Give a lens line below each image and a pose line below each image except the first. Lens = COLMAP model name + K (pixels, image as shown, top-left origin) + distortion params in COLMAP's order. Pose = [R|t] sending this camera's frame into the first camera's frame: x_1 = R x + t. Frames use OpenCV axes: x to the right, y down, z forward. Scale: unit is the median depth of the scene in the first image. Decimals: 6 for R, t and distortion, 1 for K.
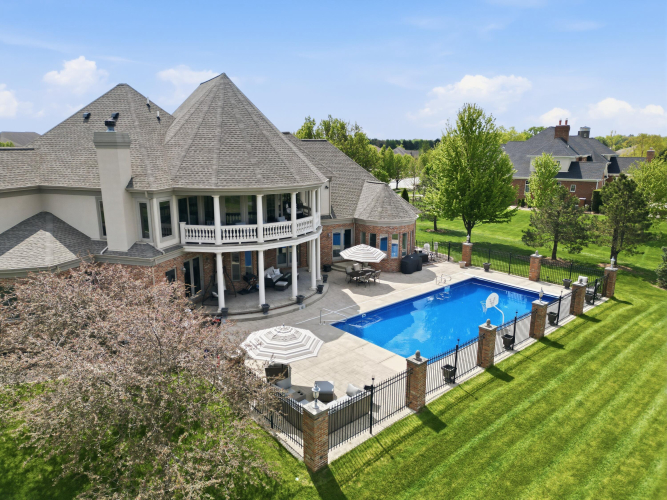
lens RADIAL K [[465.7, 0, 337.9], [0, 465.7, 250.0], [0, 0, 1]] dist [0.078827, -0.074998]
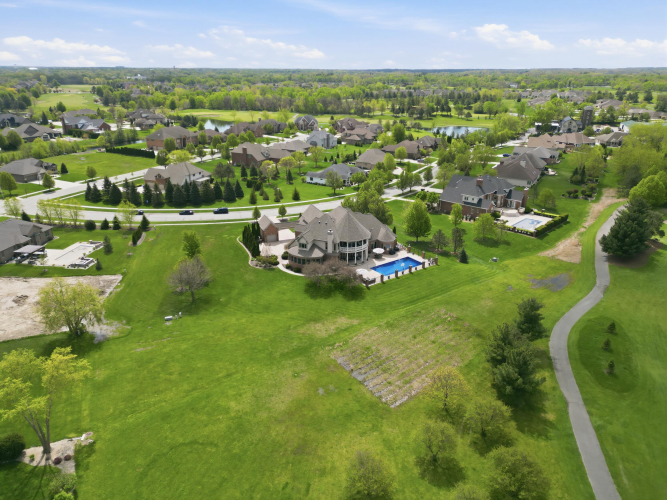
lens RADIAL K [[465.7, 0, 337.9], [0, 465.7, 250.0], [0, 0, 1]] dist [0.078827, -0.074998]
pose [[0.995079, 0.031383, -0.093986, 0.102676], [-0.018078, 0.990098, 0.139211, -0.679496], [0.097424, -0.136827, 0.985793, -3.699993]]
